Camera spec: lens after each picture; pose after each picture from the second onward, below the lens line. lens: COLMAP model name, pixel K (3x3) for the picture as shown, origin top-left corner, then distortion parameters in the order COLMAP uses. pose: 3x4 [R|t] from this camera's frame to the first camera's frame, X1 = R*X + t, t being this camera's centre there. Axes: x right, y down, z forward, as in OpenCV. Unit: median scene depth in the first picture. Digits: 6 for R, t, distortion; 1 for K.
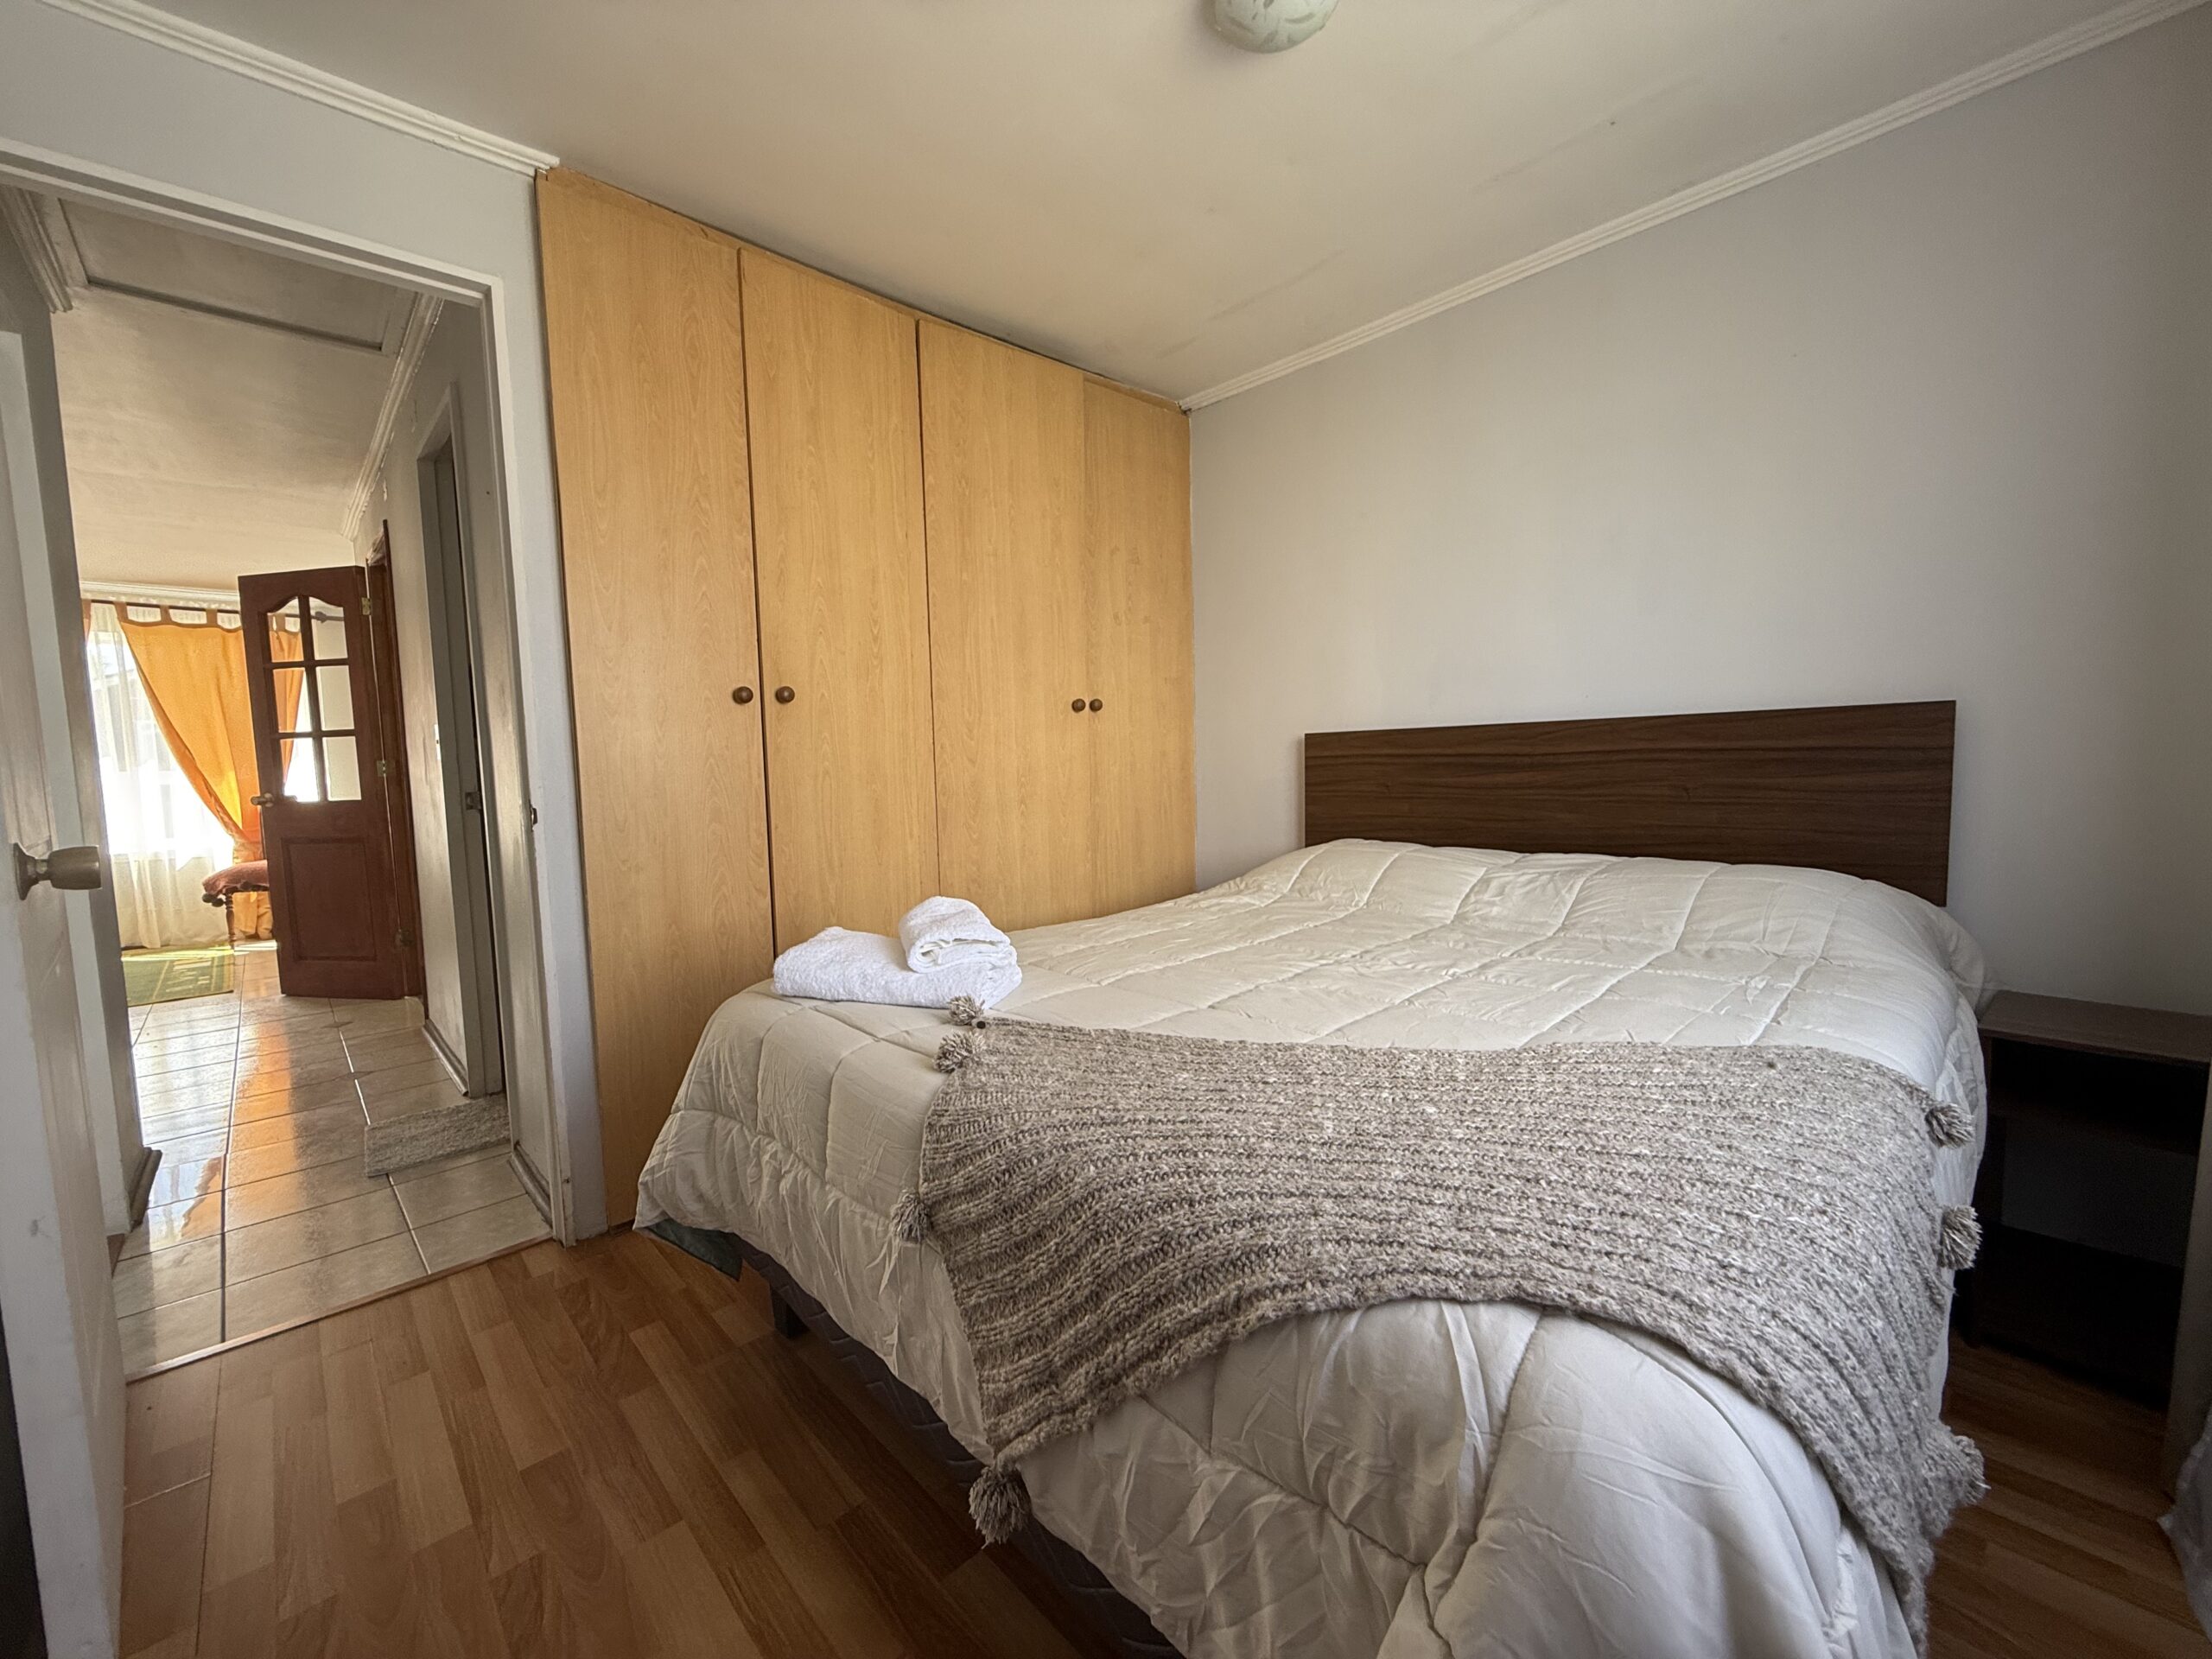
lens RADIAL K [[885.1, 0, 1100.1], [0, 885.1, 829.8], [0, 0, 1]] dist [0.000286, 0.000194]
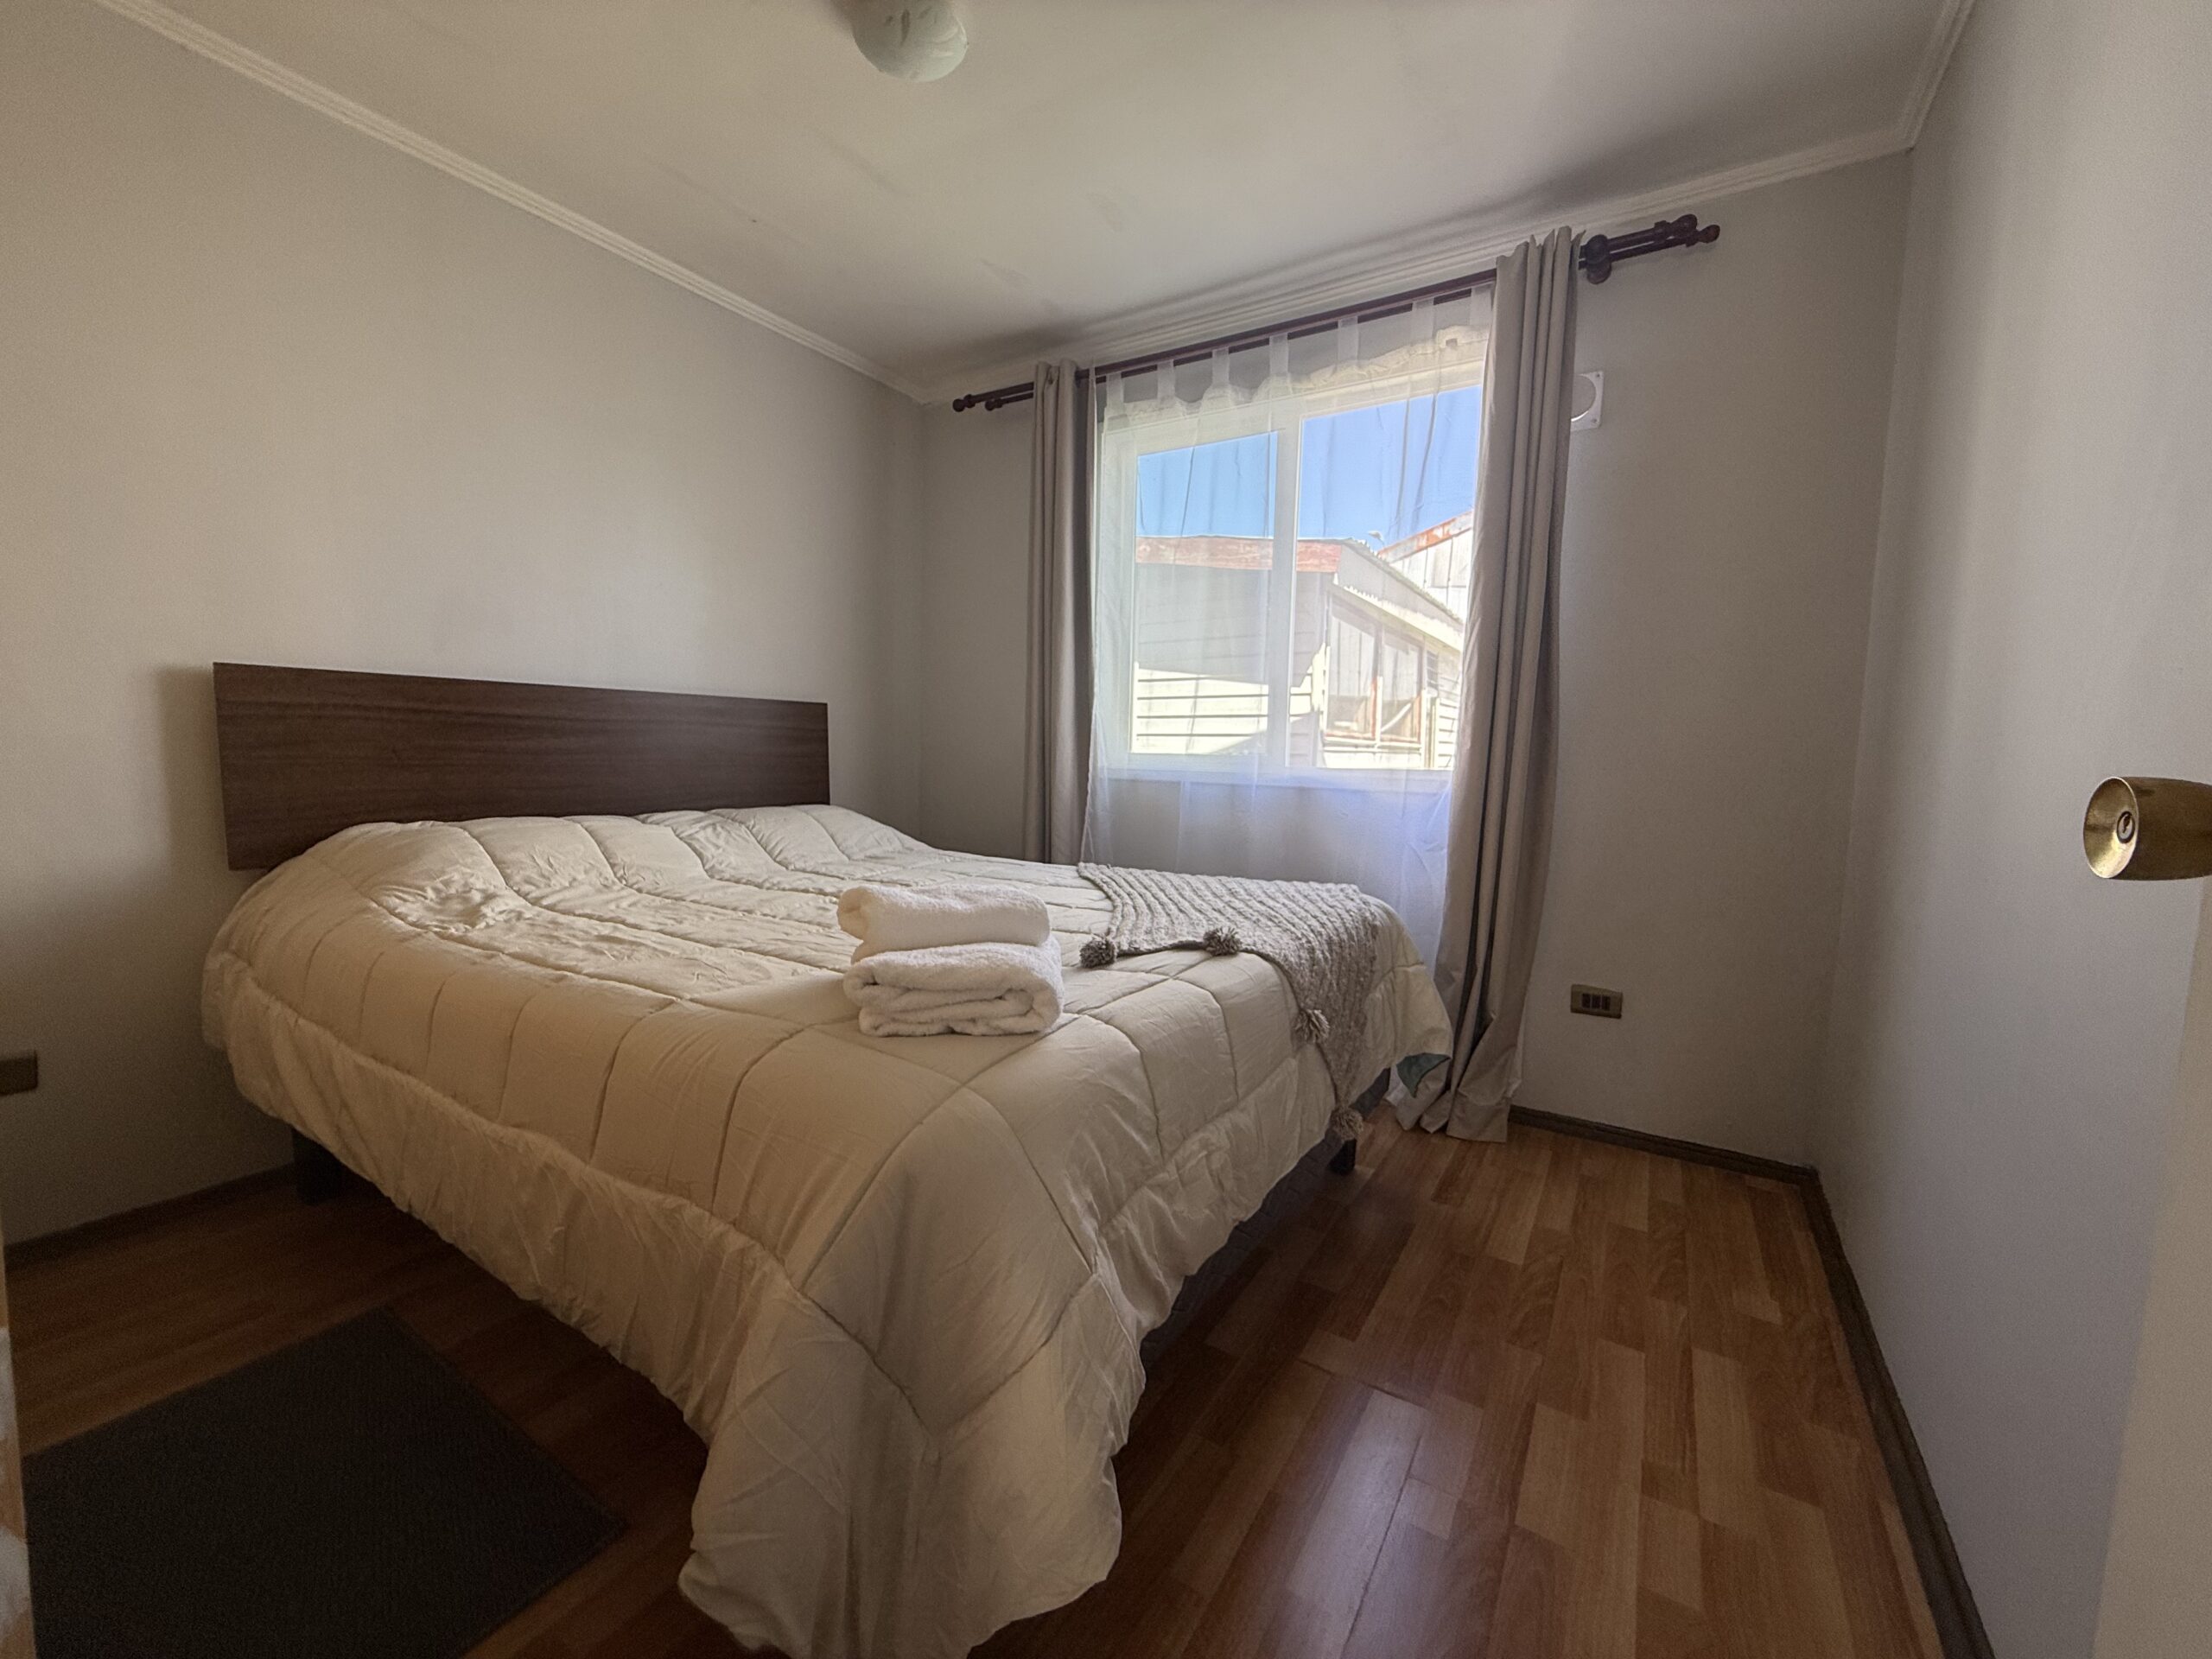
lens RADIAL K [[885.1, 0, 1100.1], [0, 885.1, 829.8], [0, 0, 1]] dist [0.000286, 0.000194]
pose [[-0.249644, -0.083130, 0.964763, -0.615982], [0.039222, 0.994623, 0.095852, -0.032029], [-0.967543, 0.061769, -0.245041, 0.655801]]
